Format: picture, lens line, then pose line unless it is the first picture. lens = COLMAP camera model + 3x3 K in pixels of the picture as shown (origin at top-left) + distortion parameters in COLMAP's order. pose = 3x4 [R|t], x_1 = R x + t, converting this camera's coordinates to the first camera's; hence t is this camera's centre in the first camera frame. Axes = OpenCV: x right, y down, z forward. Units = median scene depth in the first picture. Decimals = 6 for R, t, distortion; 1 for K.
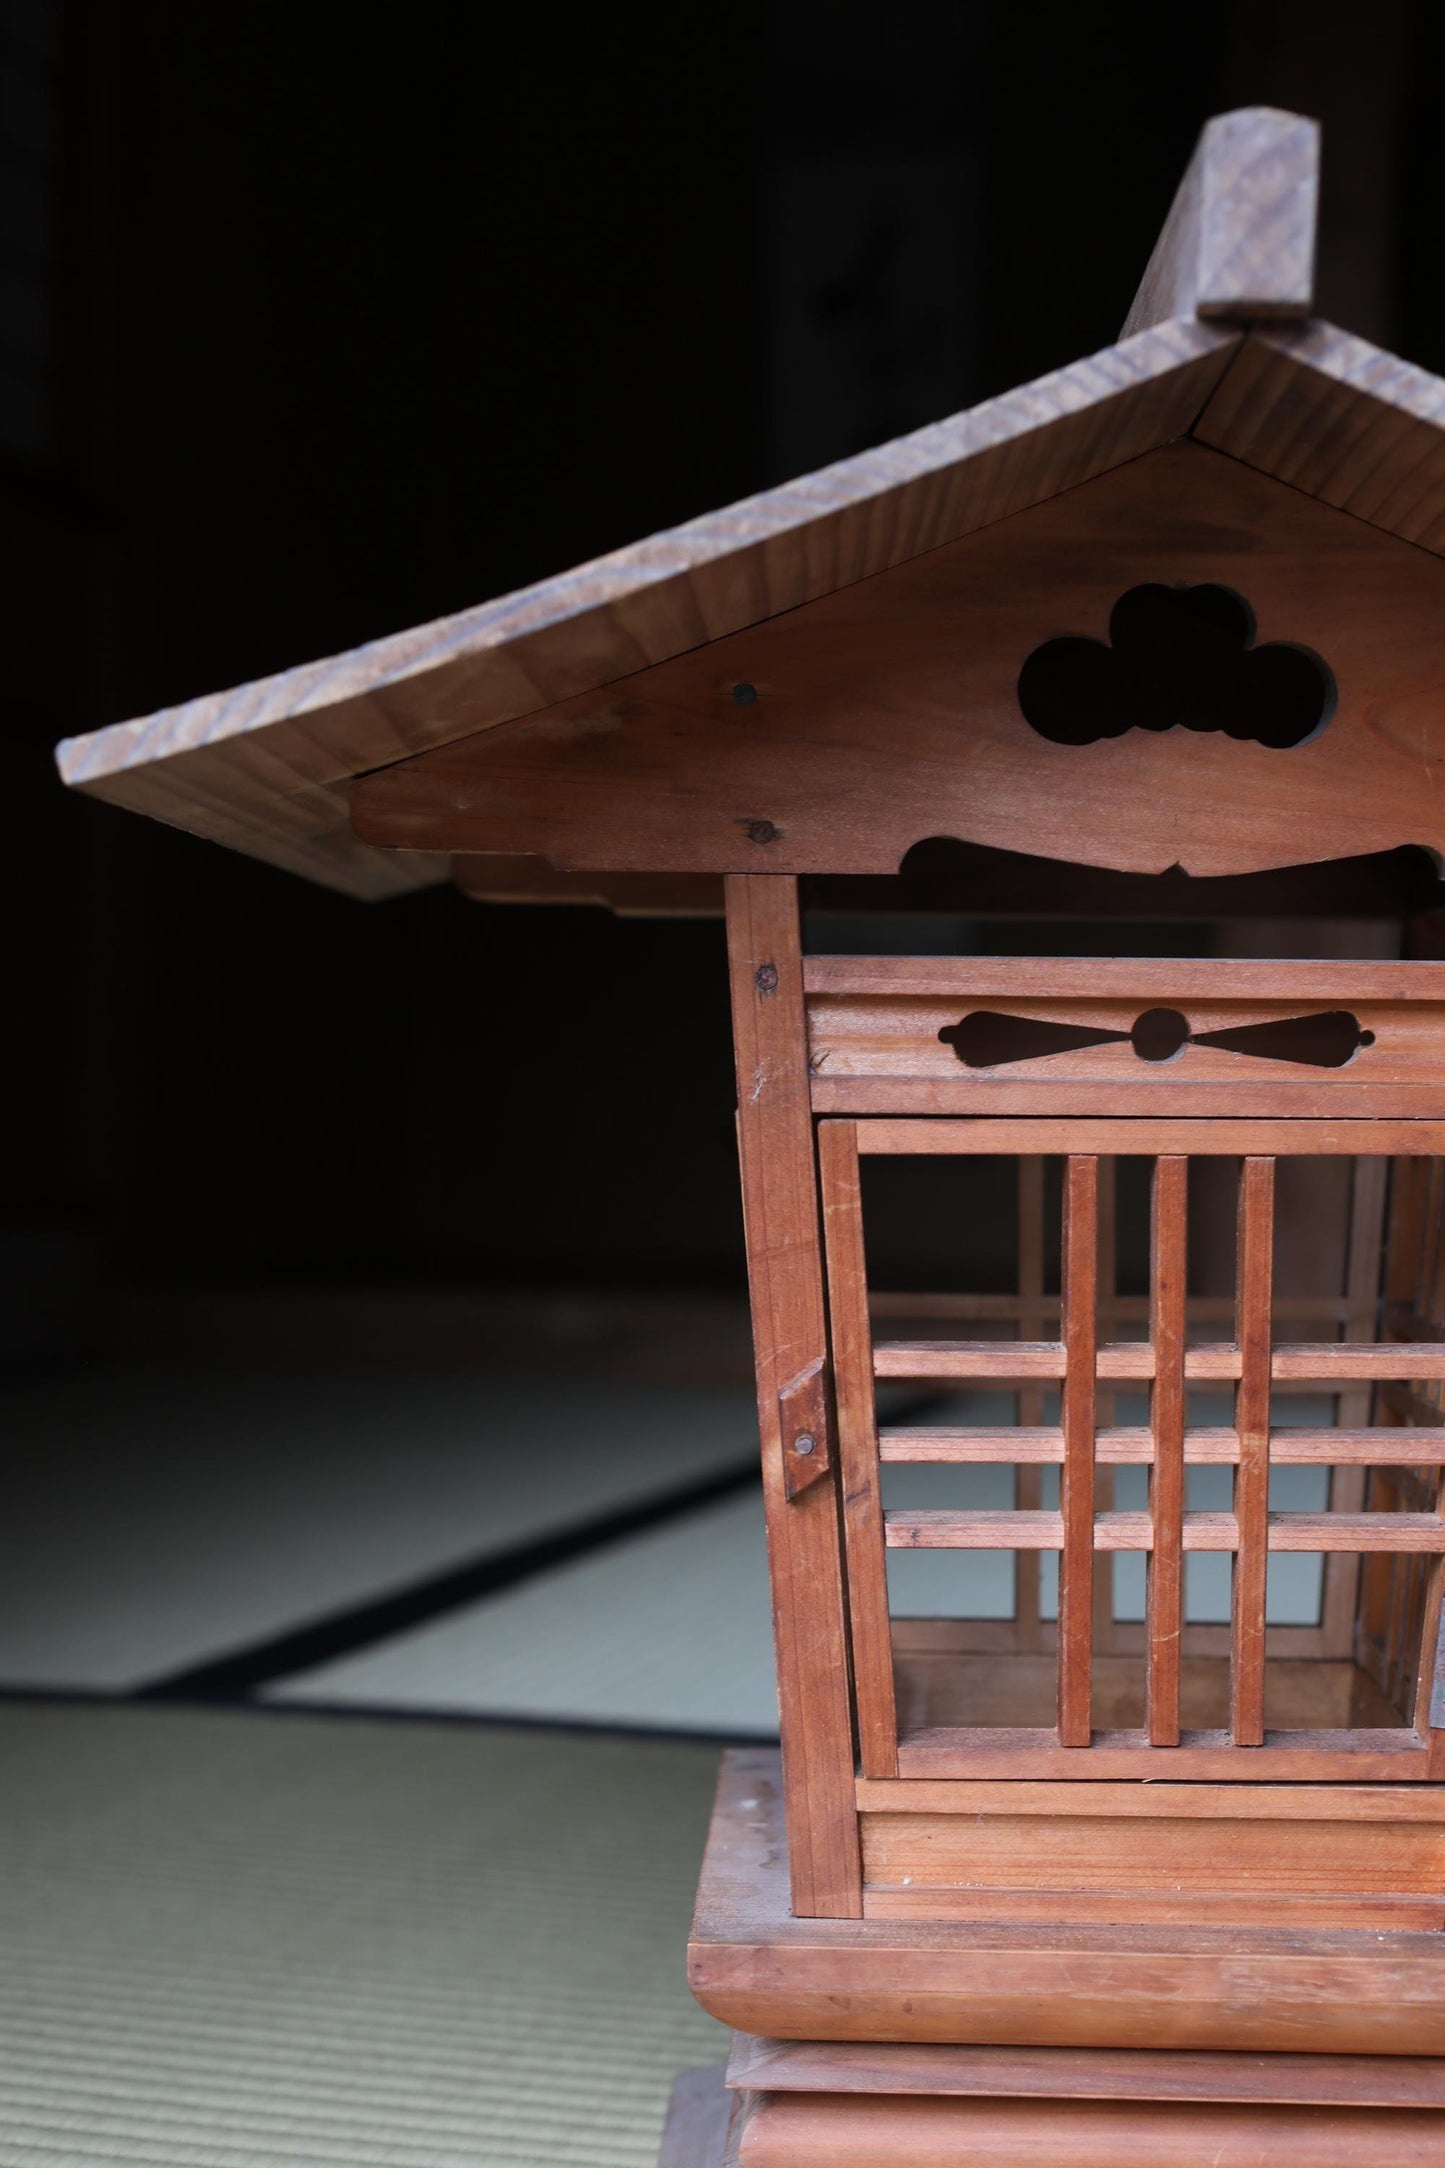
lens RADIAL K [[3318.6, 0, 703.0], [0, 3318.6, 1104.7], [0, 0, 1]] dist [-0.017228, 0.000000]
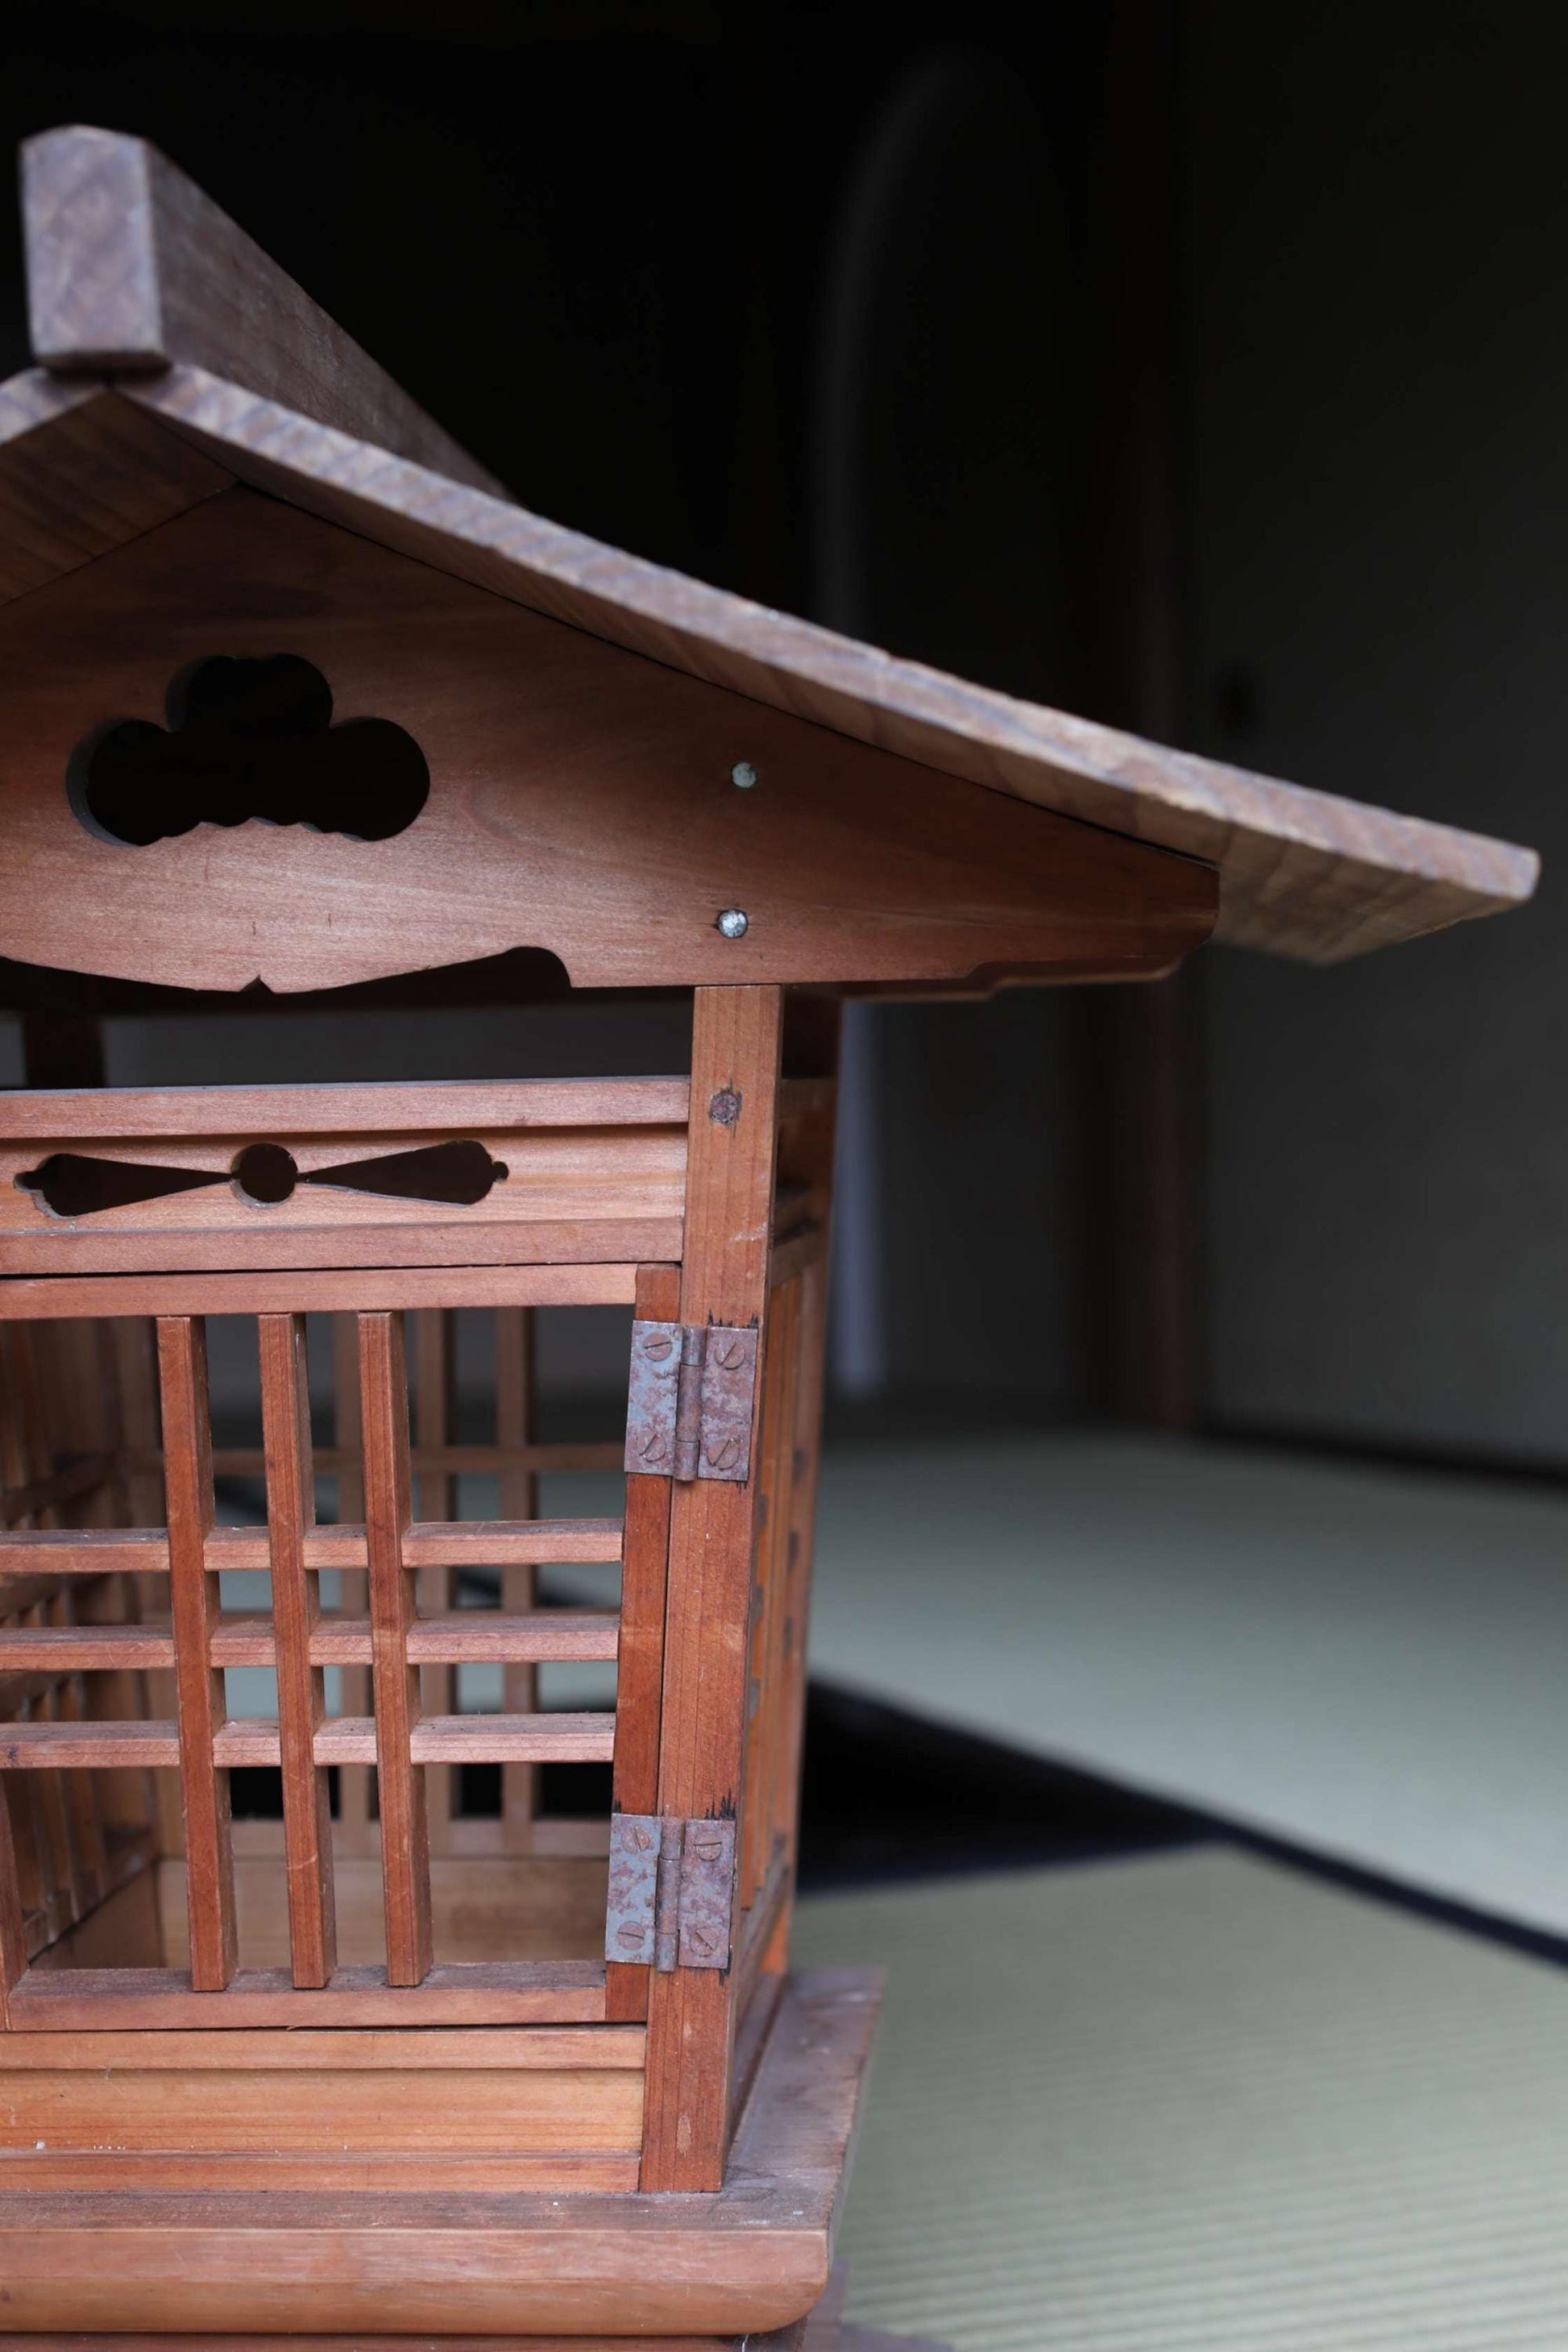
lens RADIAL K [[3600.3, 0, 812.5], [0, 3600.3, 1138.6], [0, 0, 1]] dist [-0.017228, 0.000000]
pose [[0.998643, -0.033006, -0.040289, 0.320816], [0.033385, 0.999404, 0.008789, -0.034045], [0.039974, -0.010122, 0.999149, 0.063473]]
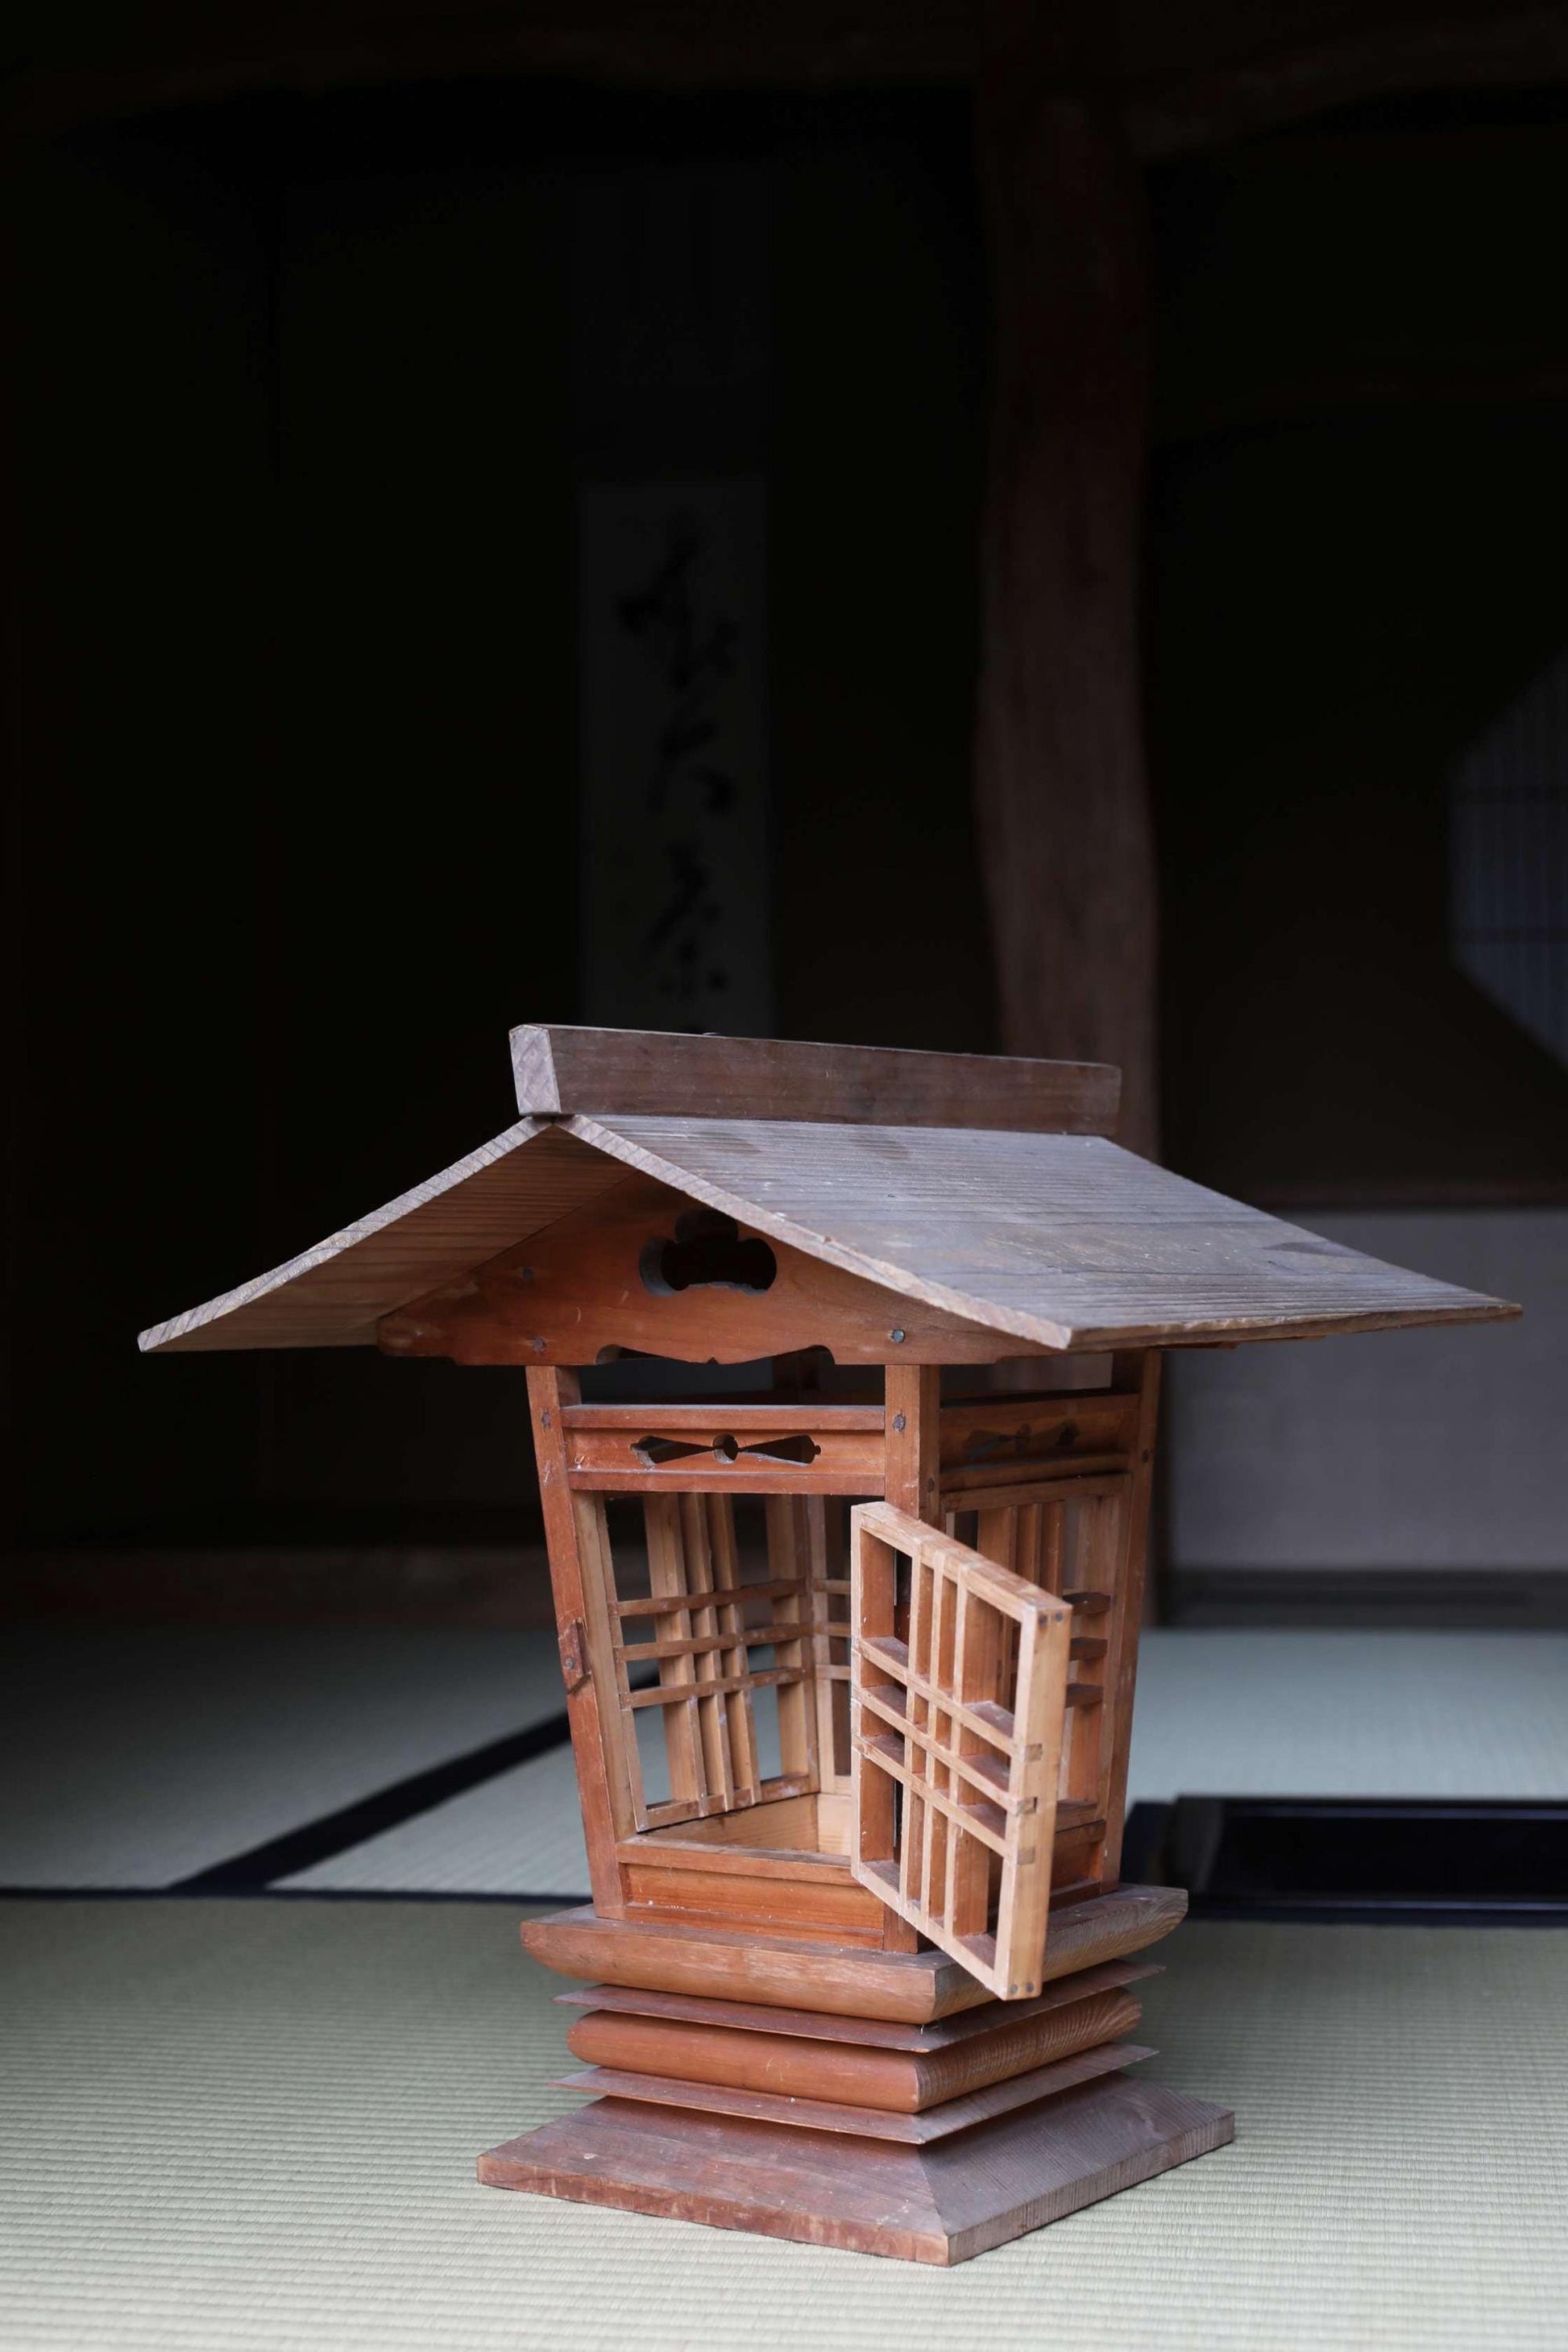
lens RADIAL K [[3600.3, 0, 791.0], [0, 3600.3, 1161.6], [0, 0, 1]] dist [-0.017228, 0.000000]
pose [[0.828444, -0.045265, -0.558240, 1.300458], [0.023453, 0.998658, -0.046172, -0.087198], [0.559581, 0.025159, 0.828394, -0.649171]]
